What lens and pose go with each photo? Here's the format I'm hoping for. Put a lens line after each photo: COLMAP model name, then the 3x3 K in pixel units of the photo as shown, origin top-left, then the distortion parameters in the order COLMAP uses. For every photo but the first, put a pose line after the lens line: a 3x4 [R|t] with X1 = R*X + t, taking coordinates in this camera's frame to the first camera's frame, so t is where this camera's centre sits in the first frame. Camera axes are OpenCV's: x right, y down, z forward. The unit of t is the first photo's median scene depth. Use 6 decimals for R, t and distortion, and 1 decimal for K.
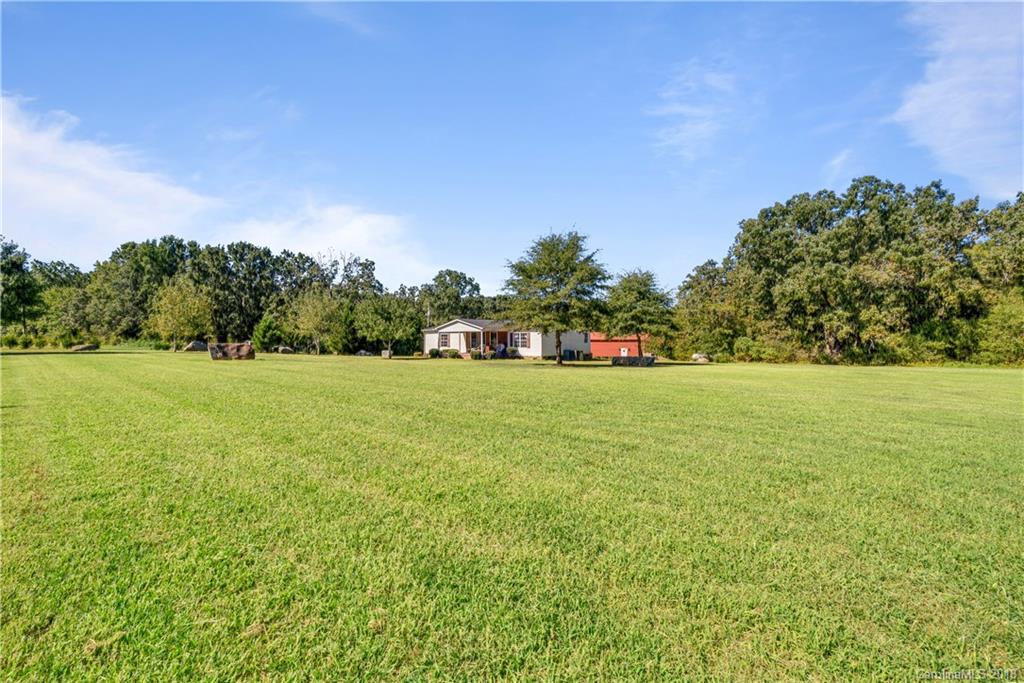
lens RADIAL K [[474.2, 0, 506.6], [0, 474.2, 338.9], [0, 0, 1]] dist [0.000257, 0.001309]
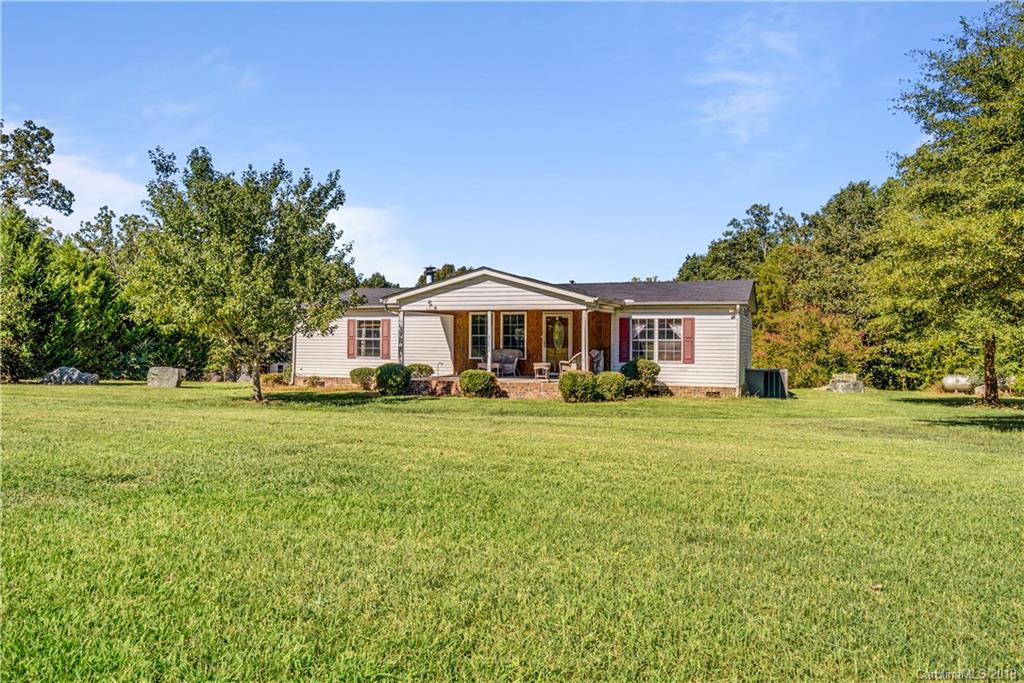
lens RADIAL K [[767.0, 0, 522.6], [0, 767.0, 349.7], [0, 0, 1]] dist [-0.008723, -0.000550]
pose [[0.933931, 0.006977, 0.357386, -0.251607], [-0.010772, 0.999905, 0.008630, 0.005802], [-0.357291, -0.011910, 0.933917, 0.509061]]
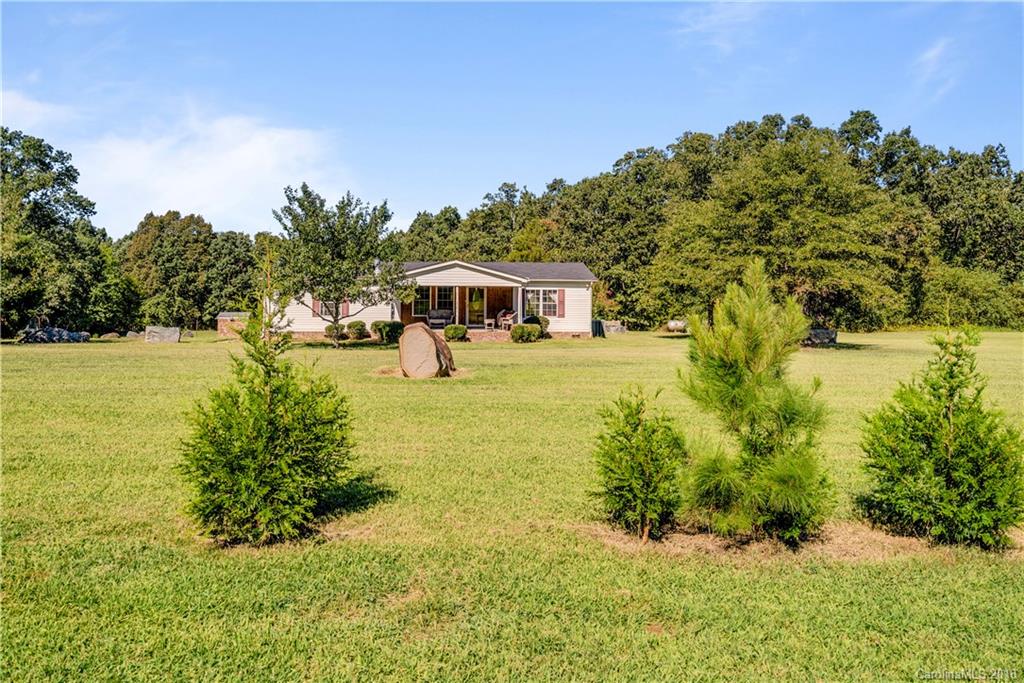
lens RADIAL K [[780.7, 0, 523.2], [0, 780.7, 316.7], [0, 0, 1]] dist [-0.013547, -0.005416]
pose [[0.708346, -0.017027, 0.705660, -0.597748], [-0.009732, 0.999378, 0.033883, -0.011397], [-0.705798, -0.030868, 0.707740, 0.378526]]
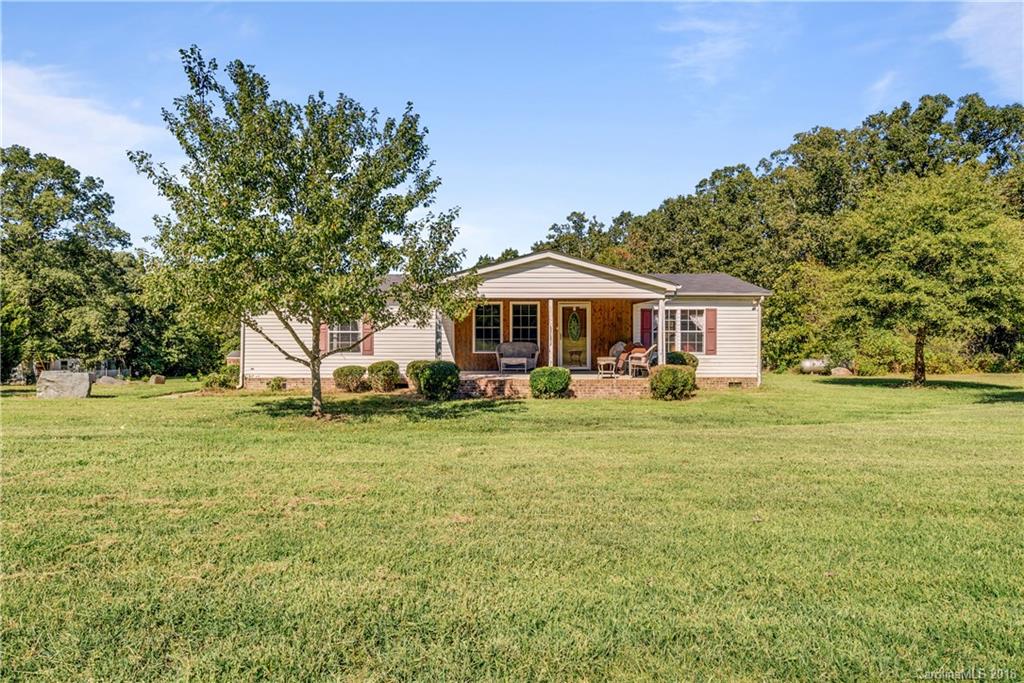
lens RADIAL K [[661.8, 0, 519.6], [0, 661.8, 342.0], [0, 0, 1]] dist [0.003596, 0.000653]
pose [[0.757718, -0.003972, 0.652569, -0.353940], [-0.003714, 0.999939, 0.010399, 0.005648], [-0.652571, -0.010303, 0.757658, 0.702901]]
